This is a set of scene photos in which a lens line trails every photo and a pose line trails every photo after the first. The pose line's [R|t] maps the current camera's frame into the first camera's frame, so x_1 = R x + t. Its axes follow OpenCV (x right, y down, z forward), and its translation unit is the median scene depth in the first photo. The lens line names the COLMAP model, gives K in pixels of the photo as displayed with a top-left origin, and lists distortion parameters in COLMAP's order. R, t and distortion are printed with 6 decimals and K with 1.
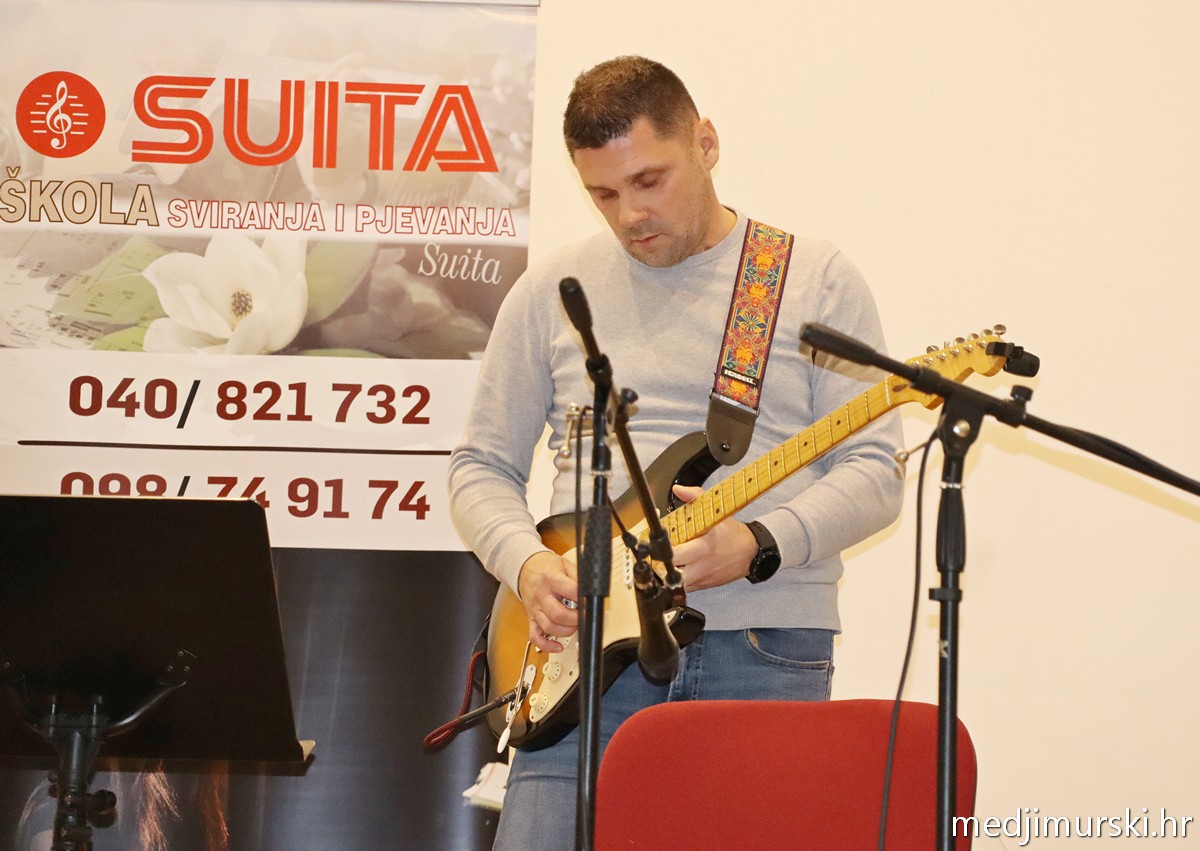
lens RADIAL K [[6453.0, 0, 672.7], [0, 6453.0, 409.7], [0, 0, 1]] dist [2.309631, 0.000000]
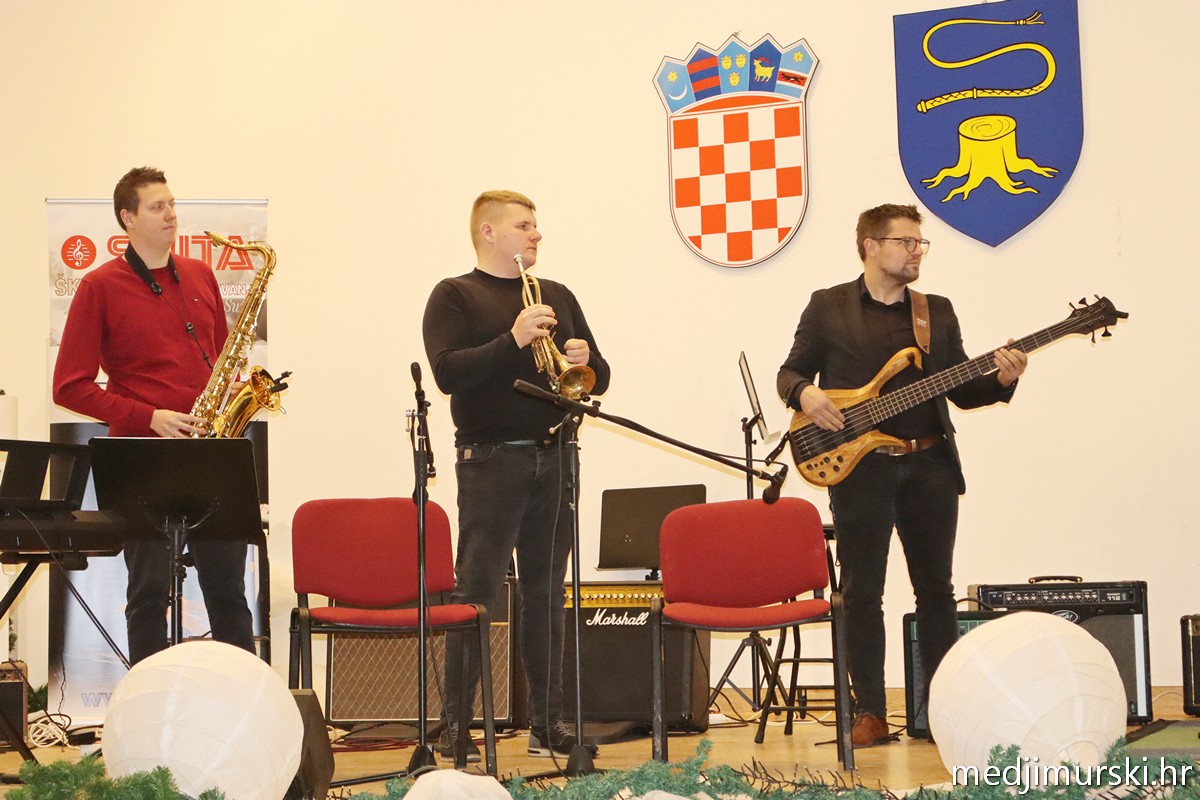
lens RADIAL K [[2428.1, 0, 545.2], [0, 2428.1, 370.9], [0, 0, 1]] dist [0.071262, 0.000000]
pose [[0.978945, -0.036823, 0.200774, -0.107474], [0.026017, 0.998081, 0.056195, -0.047505], [-0.202458, -0.049788, 0.978024, 0.046793]]
